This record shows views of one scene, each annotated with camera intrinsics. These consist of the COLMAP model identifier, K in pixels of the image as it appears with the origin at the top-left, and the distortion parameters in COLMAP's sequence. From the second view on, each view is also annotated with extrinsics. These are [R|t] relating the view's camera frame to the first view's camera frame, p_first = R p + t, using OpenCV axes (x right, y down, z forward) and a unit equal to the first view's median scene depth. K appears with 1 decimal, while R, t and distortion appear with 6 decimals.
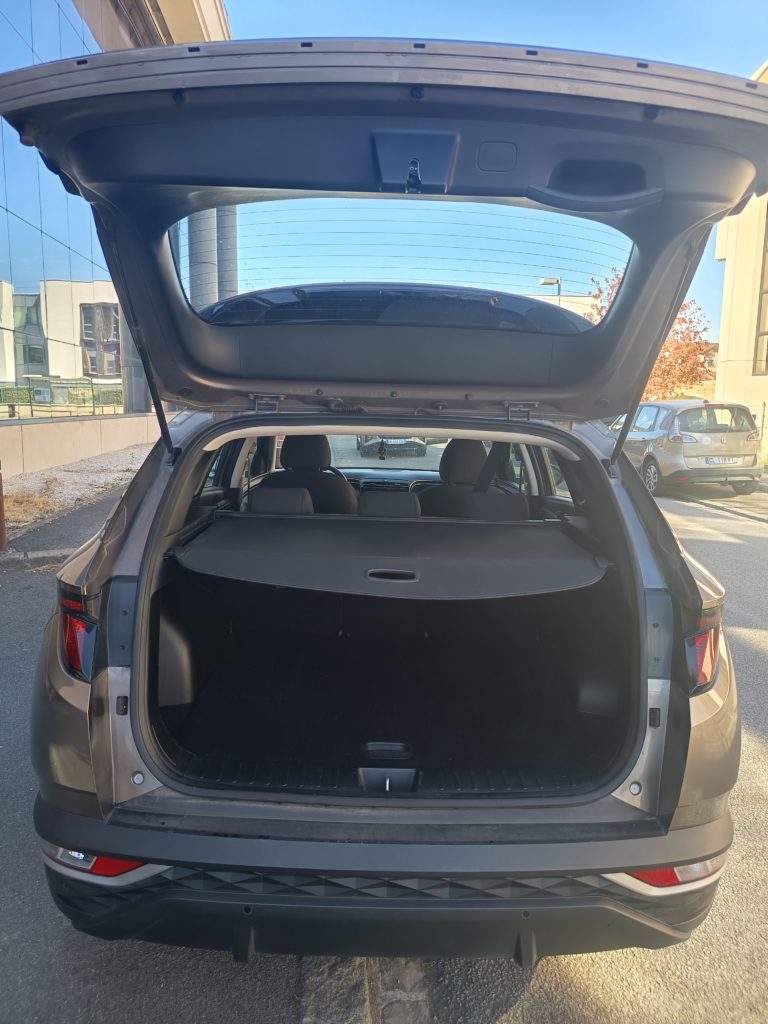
lens RADIAL K [[715.0, 0, 391.5], [0, 715.0, 506.7], [0, 0, 1]] dist [0.029905, -0.050177]
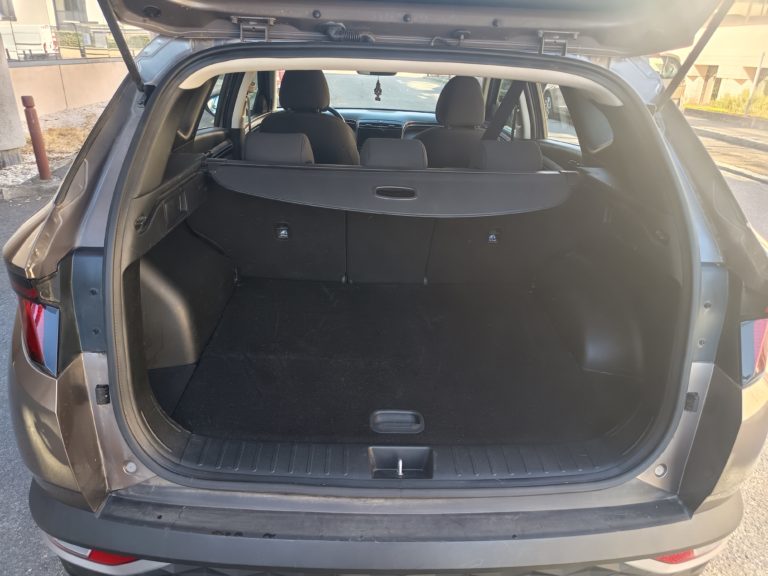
lens RADIAL K [[536.2, 0, 384.0], [0, 536.2, 288.0], [0, 0, 1]] dist [0.029905, -0.050177]
pose [[0.999828, 0.003328, 0.018227, -0.036259], [-0.008102, 0.963231, 0.268552, -0.026040], [-0.016663, -0.268654, 0.963093, 0.340359]]
